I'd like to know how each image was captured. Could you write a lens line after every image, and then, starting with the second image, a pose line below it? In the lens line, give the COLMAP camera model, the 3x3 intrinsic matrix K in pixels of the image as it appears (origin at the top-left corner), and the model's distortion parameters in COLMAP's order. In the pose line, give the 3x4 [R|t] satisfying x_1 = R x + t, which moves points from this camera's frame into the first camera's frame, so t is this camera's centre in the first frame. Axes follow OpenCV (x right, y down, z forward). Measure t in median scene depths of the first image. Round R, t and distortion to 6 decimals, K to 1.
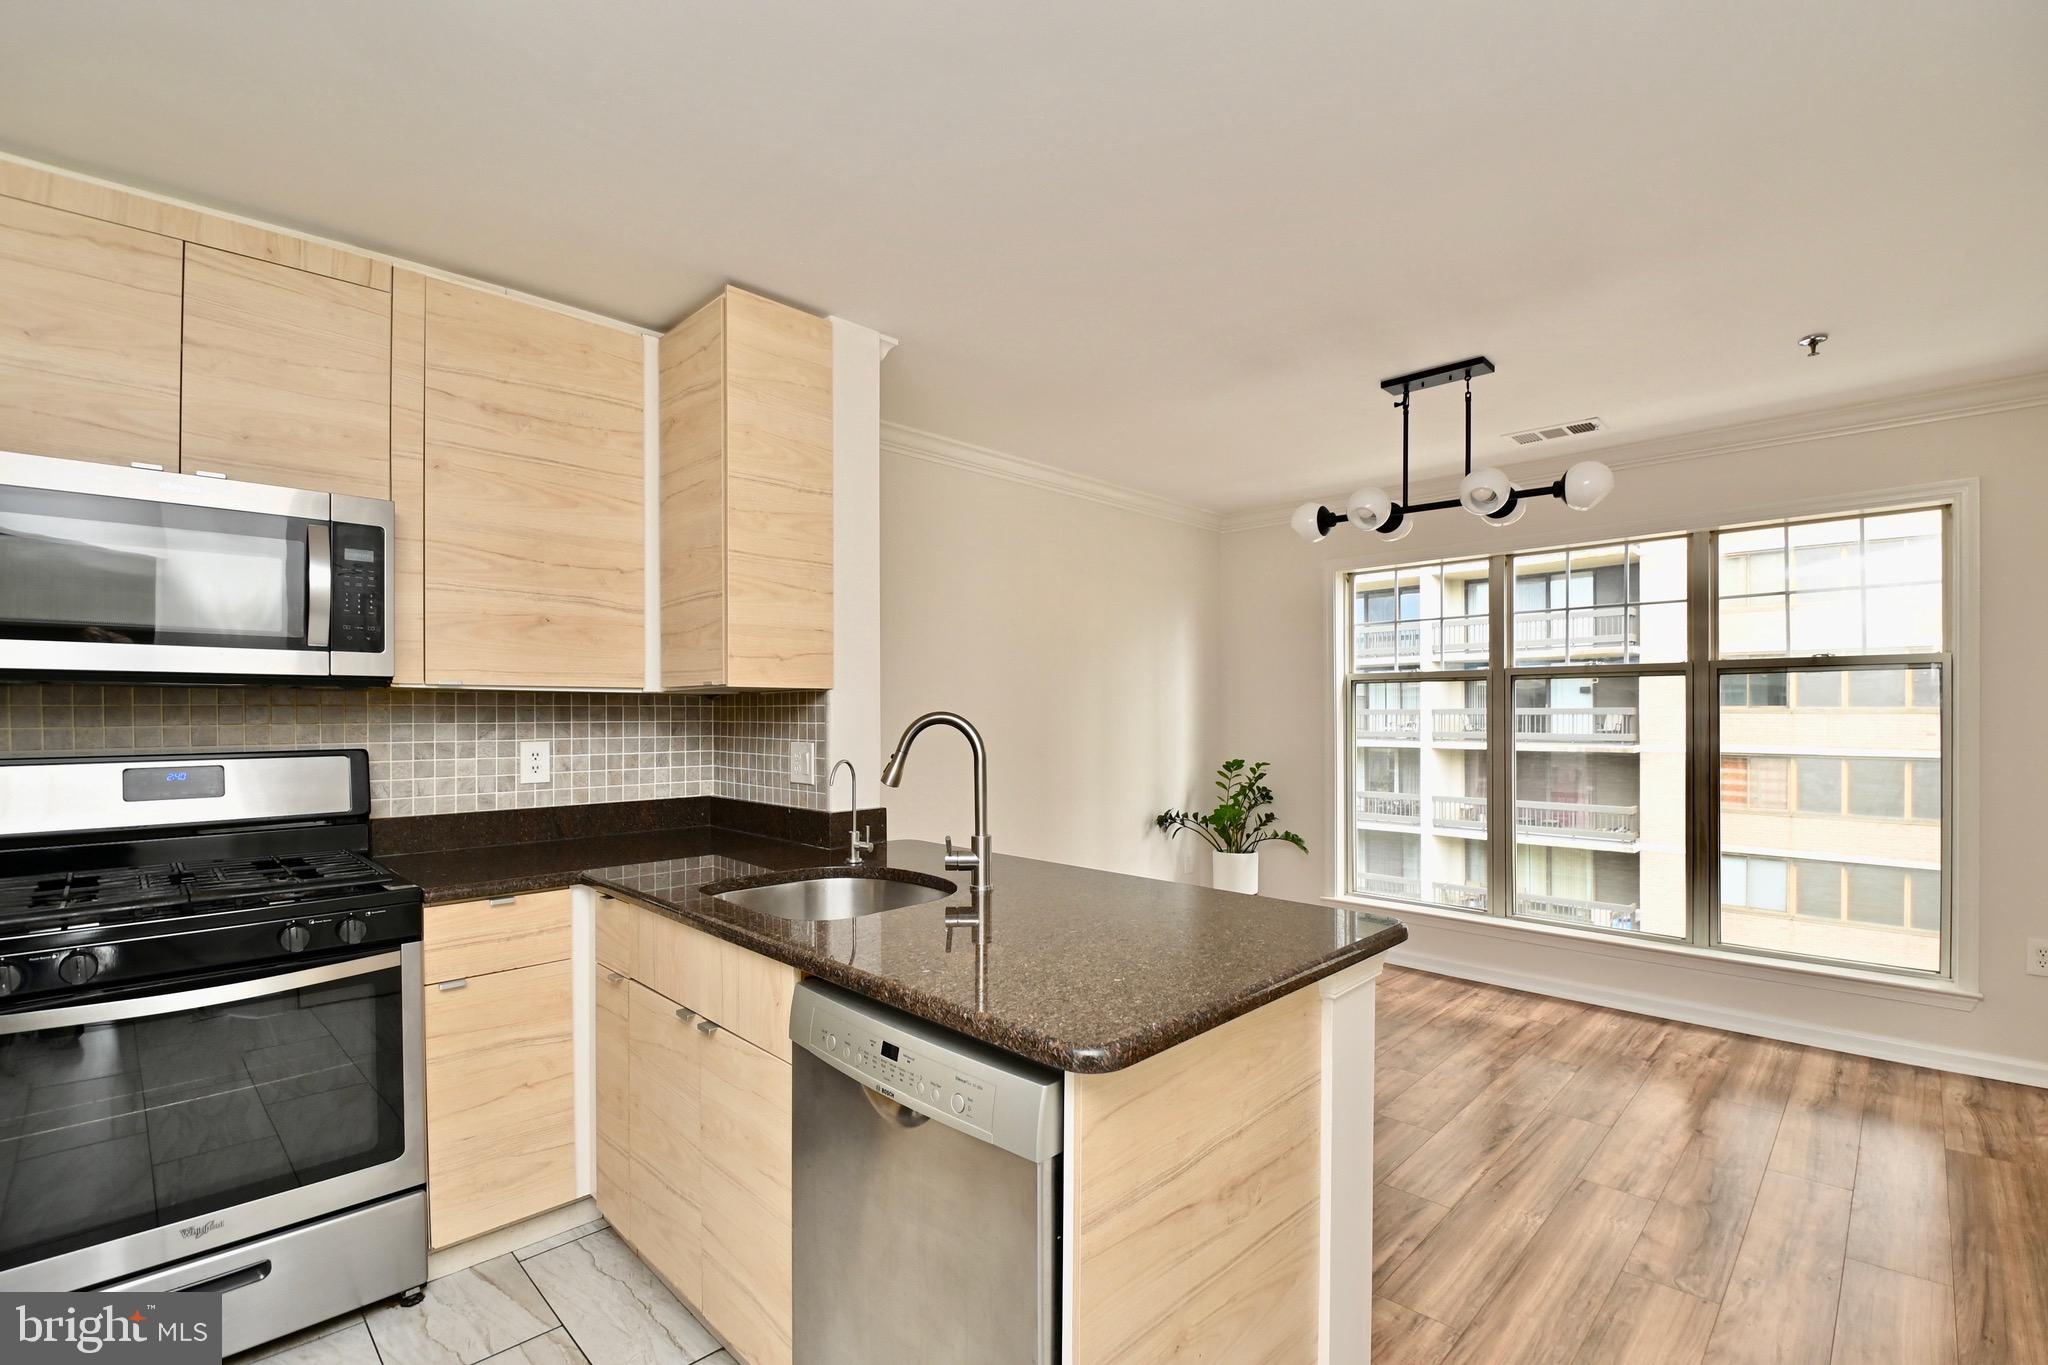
lens RADIAL K [[920.9, 0, 1022.0], [0, 920.9, 719.6], [0, 0, 1]] dist [0.018059, -0.016561]
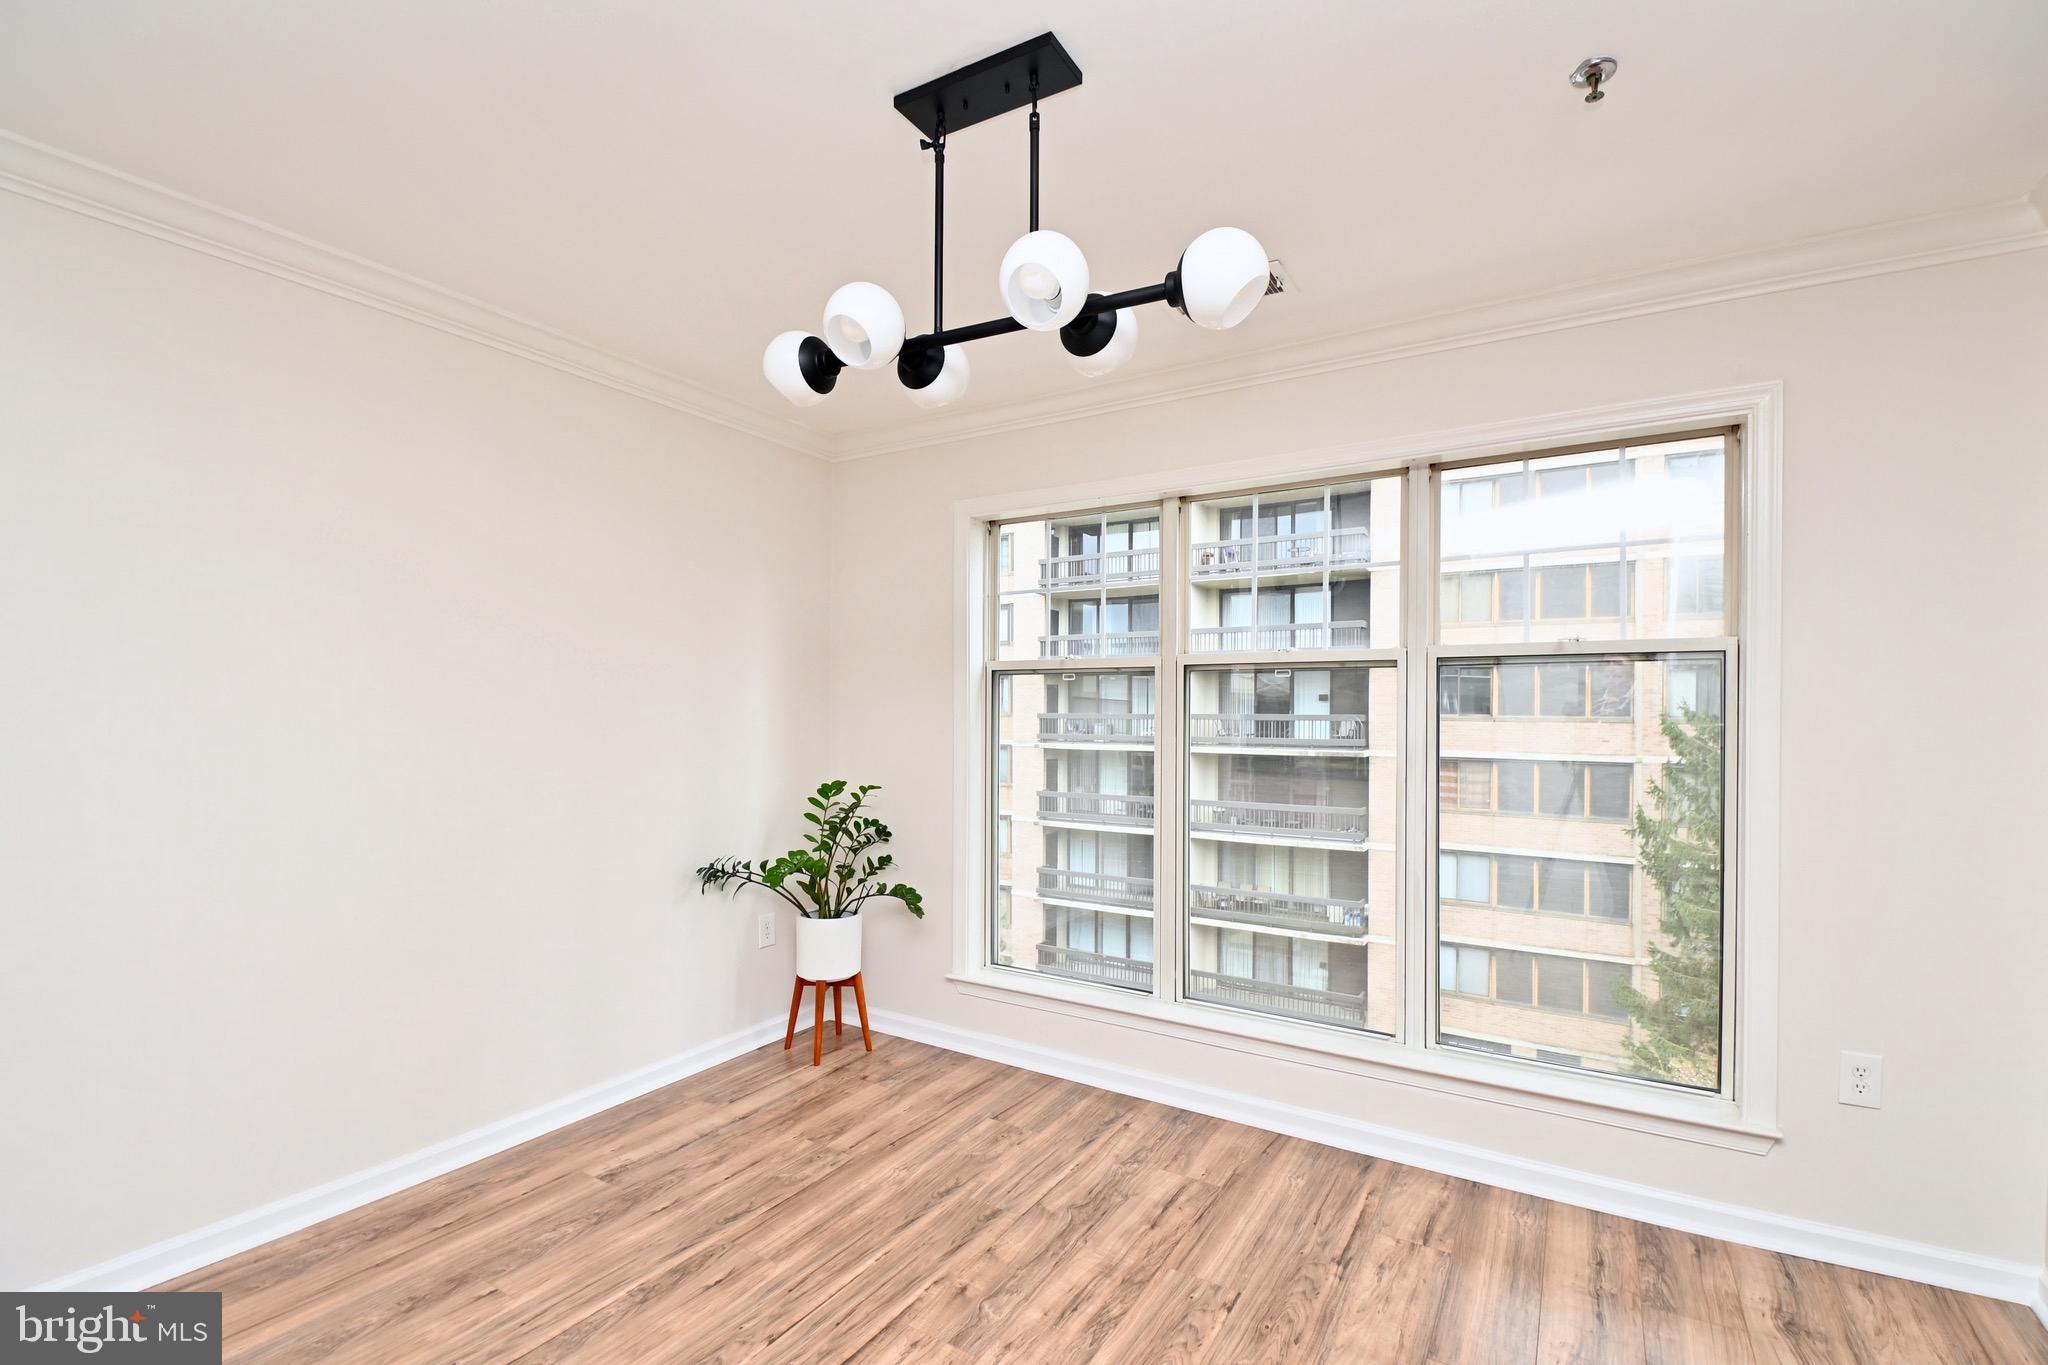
lens RADIAL K [[920.9, 0, 1026.2], [0, 920.9, 719.7], [0, 0, 1]] dist [0.018059, -0.016561]
pose [[0.973873, 0.007217, 0.226979, 0.212255], [-0.006519, 0.999971, -0.003824, -0.001232], [-0.227000, 0.002244, 0.973892, 0.284284]]
